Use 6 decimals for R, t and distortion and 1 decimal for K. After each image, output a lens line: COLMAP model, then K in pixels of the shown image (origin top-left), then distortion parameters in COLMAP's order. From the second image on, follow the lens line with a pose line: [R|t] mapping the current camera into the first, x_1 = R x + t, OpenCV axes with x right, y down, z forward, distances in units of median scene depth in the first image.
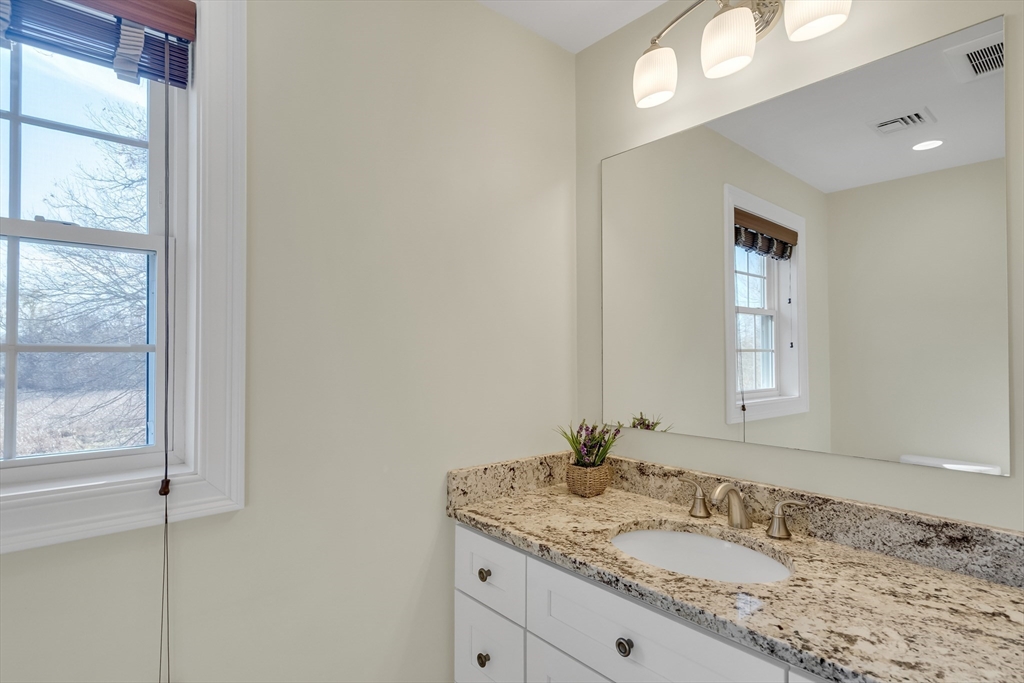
lens RADIAL K [[549.6, 0, 512.0], [0, 549.6, 341.5], [0, 0, 1]] dist [0.001827, 0.001030]
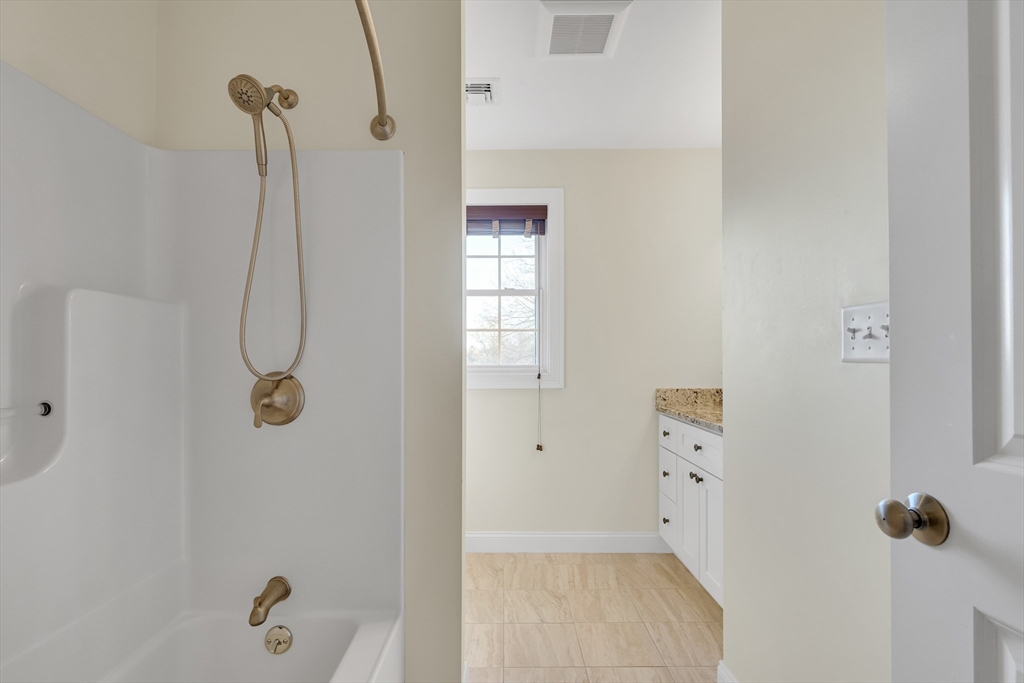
lens RADIAL K [[549.6, 0, 512.0], [0, 549.6, 341.5], [0, 0, 1]] dist [0.001827, 0.001030]
pose [[0.777070, -0.025032, -0.628916, 0.993764], [0.009670, 0.999566, -0.027836, 0.146522], [0.629340, 0.015548, 0.776975, -1.230668]]
